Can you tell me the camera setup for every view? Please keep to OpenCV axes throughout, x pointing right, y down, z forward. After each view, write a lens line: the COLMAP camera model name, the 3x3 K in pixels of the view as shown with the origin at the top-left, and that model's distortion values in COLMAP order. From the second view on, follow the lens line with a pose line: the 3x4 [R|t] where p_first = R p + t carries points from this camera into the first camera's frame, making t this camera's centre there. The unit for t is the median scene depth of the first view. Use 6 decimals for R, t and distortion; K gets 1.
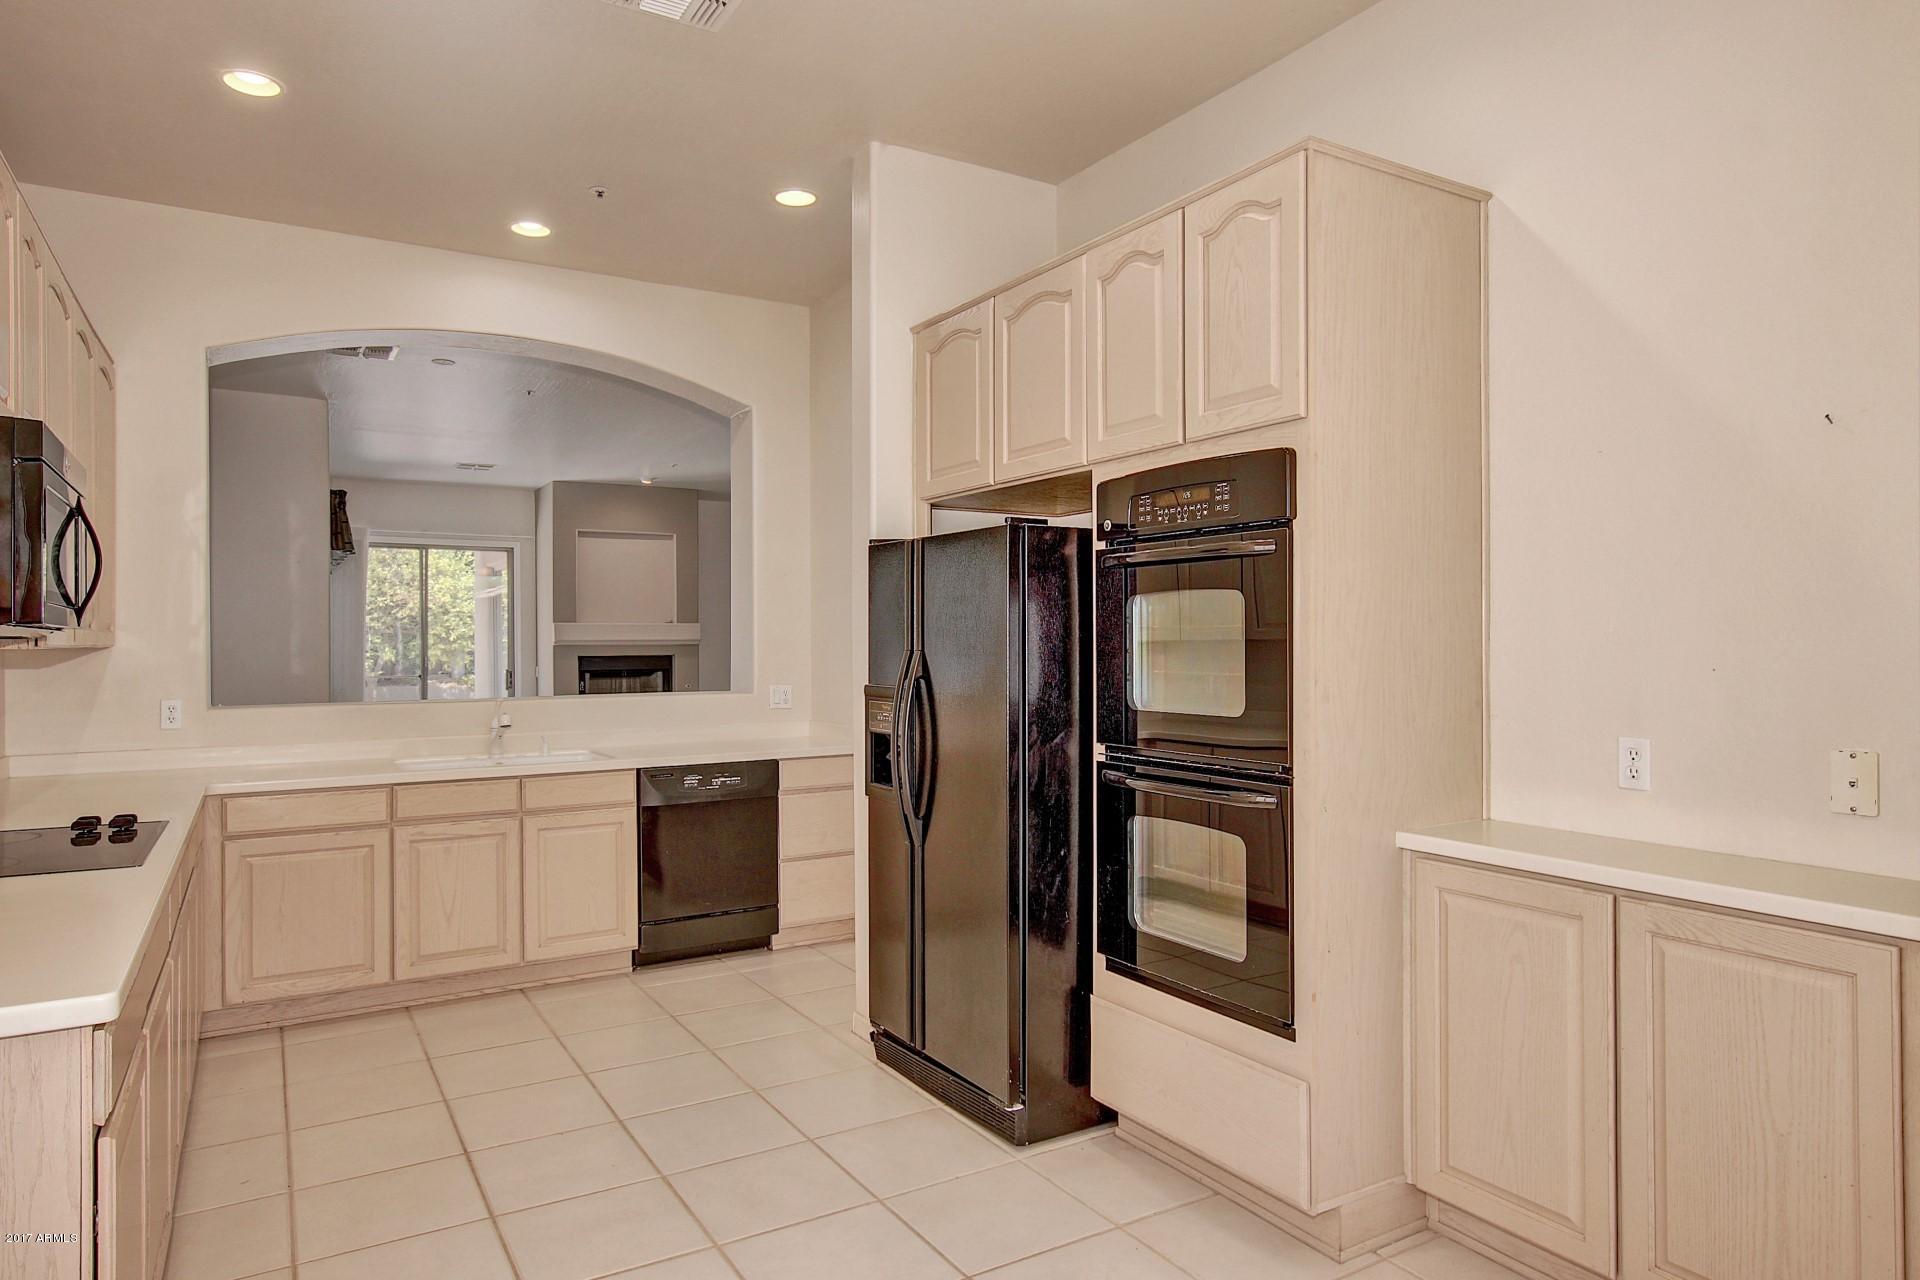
lens RADIAL K [[1152.7, 0, 922.4], [0, 1152.7, 640.1], [0, 0, 1]] dist [-0.000054, 0.000001]
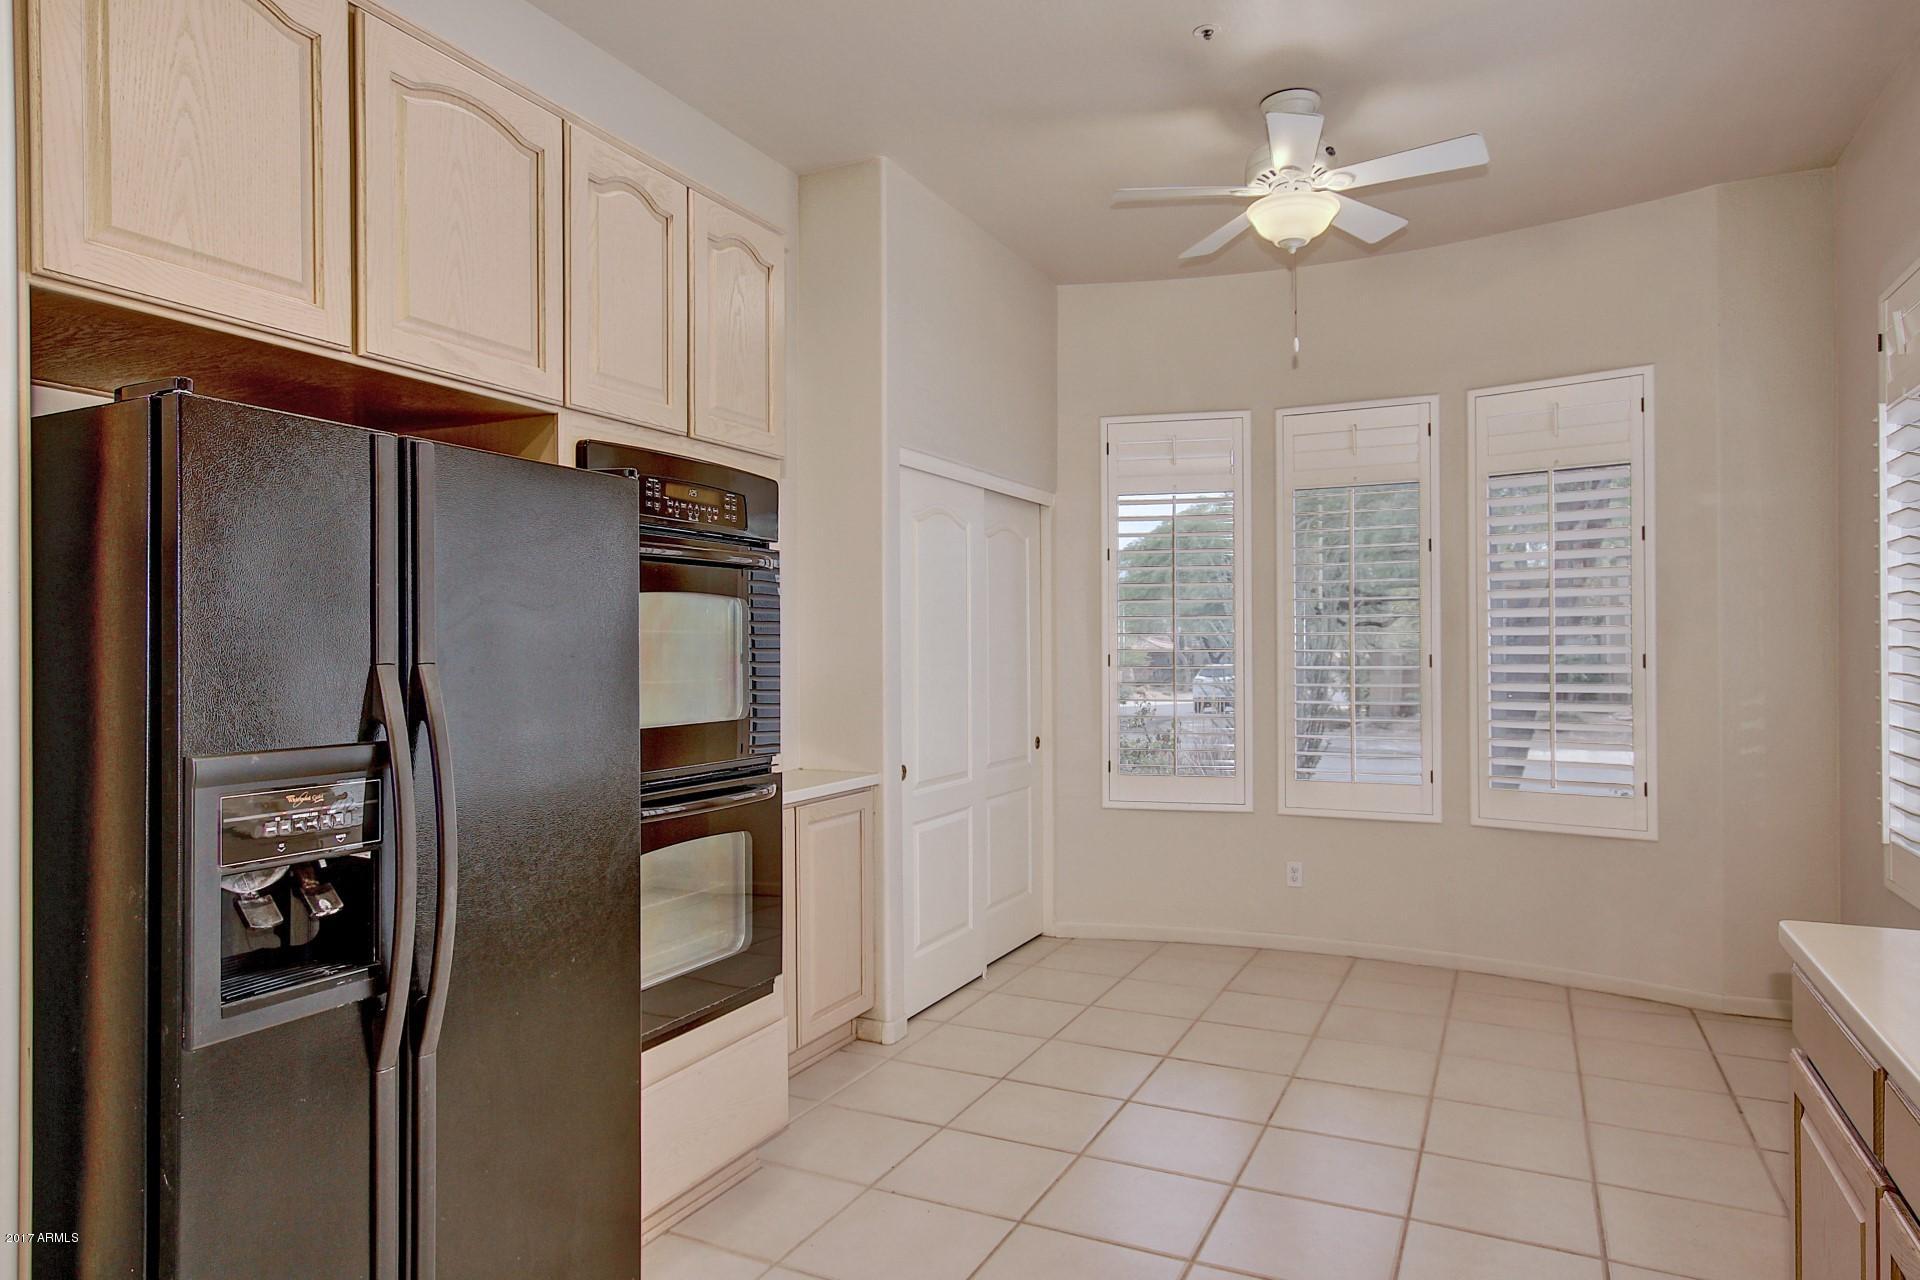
lens RADIAL K [[1159.4, 0, 1011.6], [0, 1159.4, 644.7], [0, 0, 1]] dist [-0.000491, 0.000465]
pose [[-0.580895, 0.010530, 0.813910, -0.444914], [0.005087, 0.999944, -0.009306, 0.005889], [-0.813962, -0.001265, -0.580916, 0.854096]]
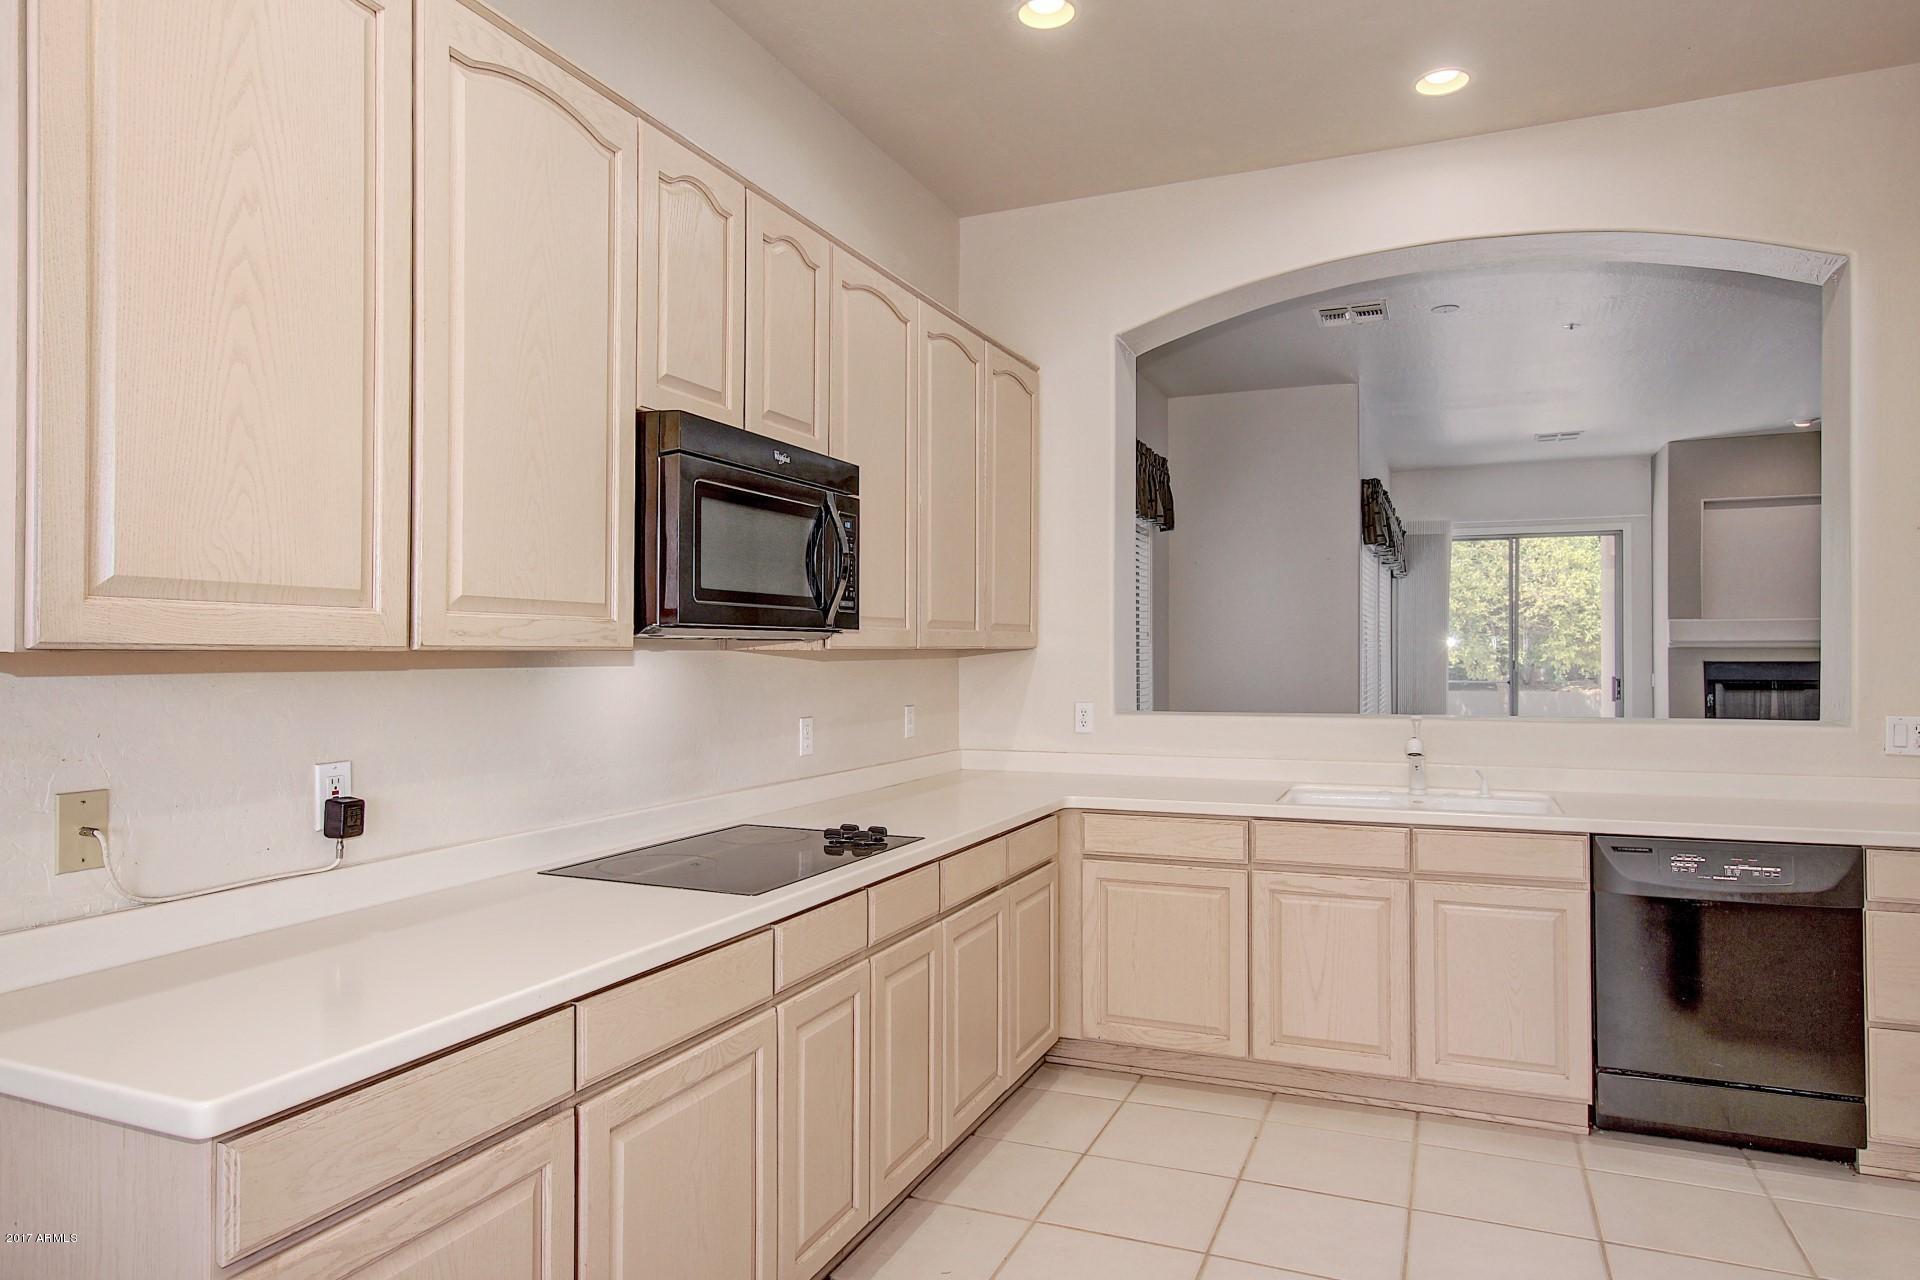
lens RADIAL K [[1171.1, 0, 958.5], [0, 1171.1, 645.1], [0, 0, 1]] dist [-0.011648, 0.004084]
pose [[0.603585, 0.000124, -0.797299, 0.076729], [0.002220, 0.999996, 0.001836, 0.001040], [0.797296, -0.002878, 0.603582, 0.334964]]
